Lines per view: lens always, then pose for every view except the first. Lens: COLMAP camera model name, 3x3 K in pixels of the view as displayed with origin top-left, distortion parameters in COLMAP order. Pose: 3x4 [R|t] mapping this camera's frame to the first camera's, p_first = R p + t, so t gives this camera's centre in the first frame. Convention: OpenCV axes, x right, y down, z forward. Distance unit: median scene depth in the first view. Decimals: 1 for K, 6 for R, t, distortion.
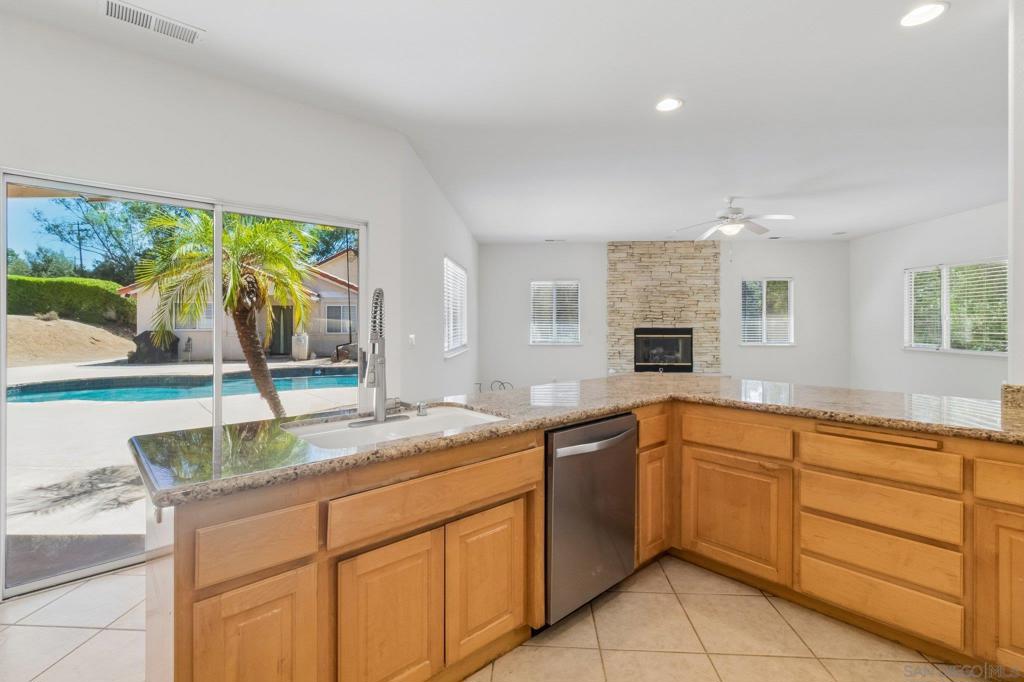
lens RADIAL K [[473.5, 0, 505.1], [0, 473.5, 323.7], [0, 0, 1]] dist [-0.000788, -0.000317]
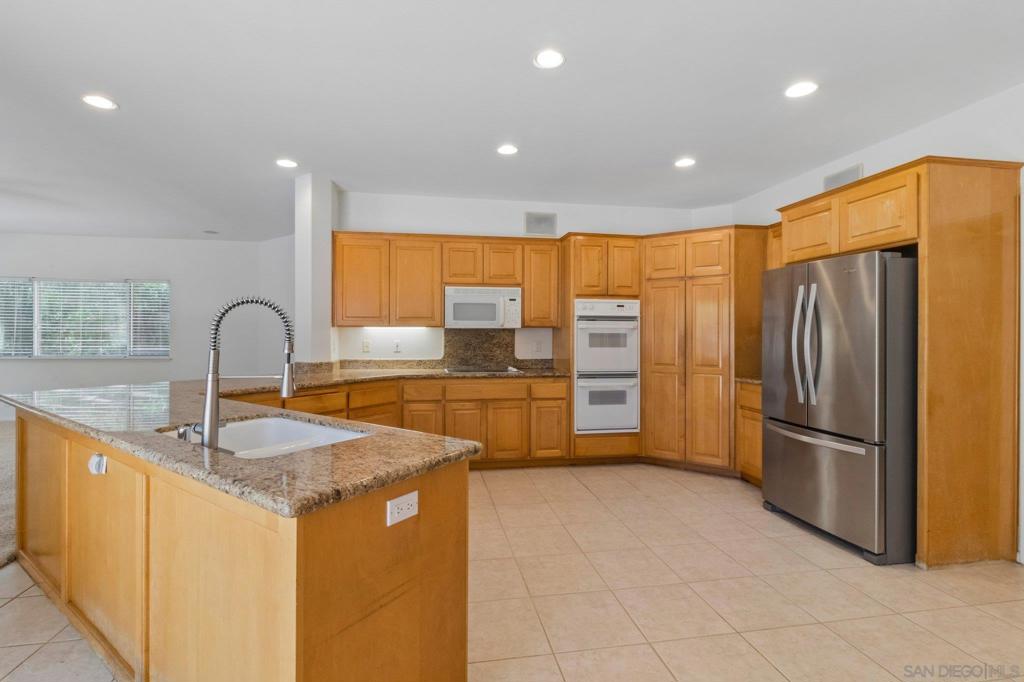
lens RADIAL K [[466.9, 0, 501.8], [0, 466.9, 332.2], [0, 0, 1]] dist [-0.000043, 0.000399]
pose [[-0.225536, 0.002266, 0.974232, -0.277631], [-0.002461, 0.999993, -0.002896, -0.000231], [-0.974232, -0.003050, -0.225529, 0.157326]]
